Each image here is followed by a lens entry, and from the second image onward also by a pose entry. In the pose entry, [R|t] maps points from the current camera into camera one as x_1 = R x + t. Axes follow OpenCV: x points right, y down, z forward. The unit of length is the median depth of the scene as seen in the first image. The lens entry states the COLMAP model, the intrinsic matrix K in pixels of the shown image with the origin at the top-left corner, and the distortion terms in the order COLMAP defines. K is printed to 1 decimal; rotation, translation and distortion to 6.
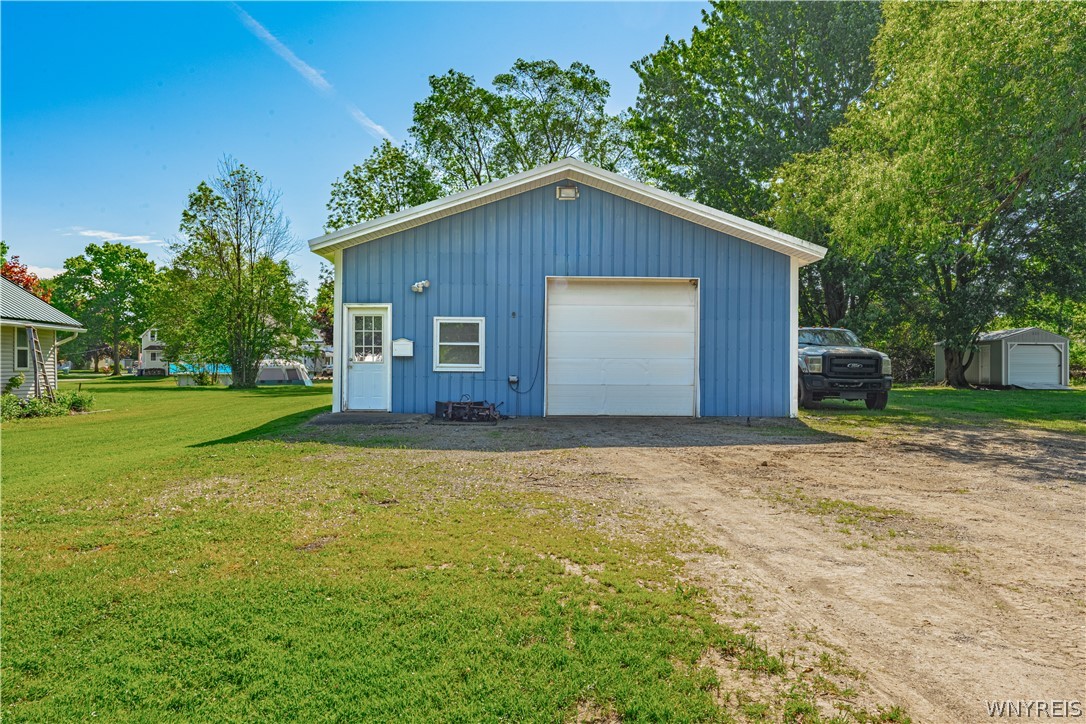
lens RADIAL K [[715.1, 0, 543.0], [0, 715.1, 362.0], [0, 0, 1]] dist [0.001469, -0.000318]
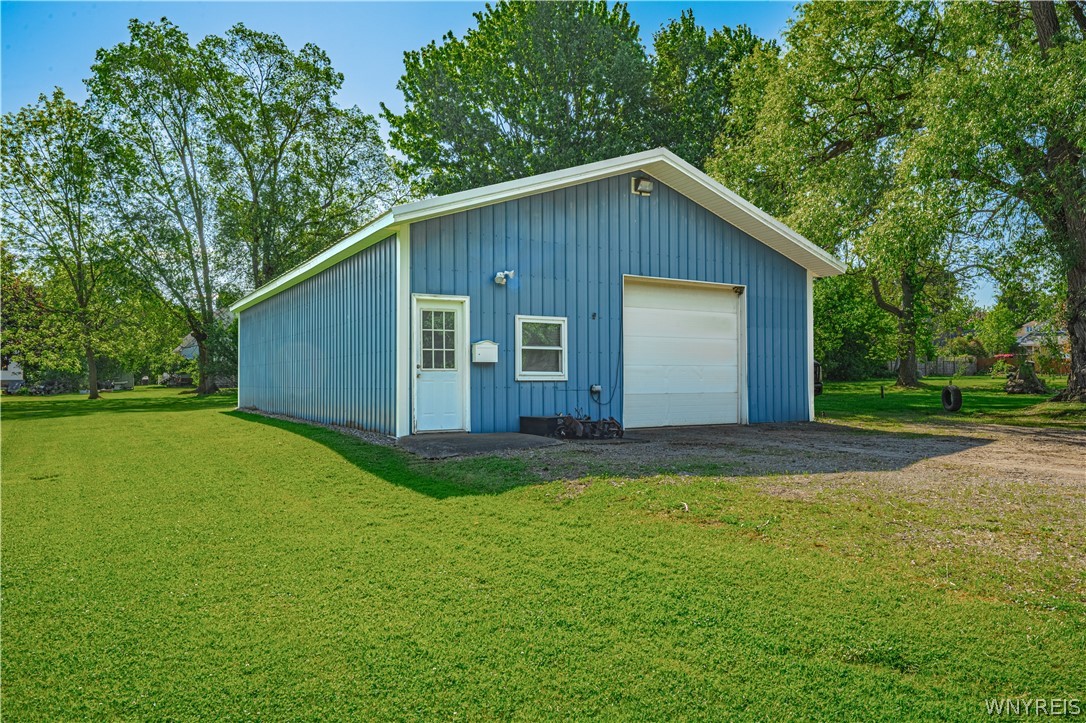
lens RADIAL K [[715.1, 0, 543.0], [0, 715.1, 361.5], [0, 0, 1]] dist [0.001469, -0.000318]
pose [[0.875766, 0.003408, 0.482724, -0.451022], [0.003303, 0.999909, -0.013052, 0.001417], [-0.482725, 0.013025, 0.875675, 0.223103]]
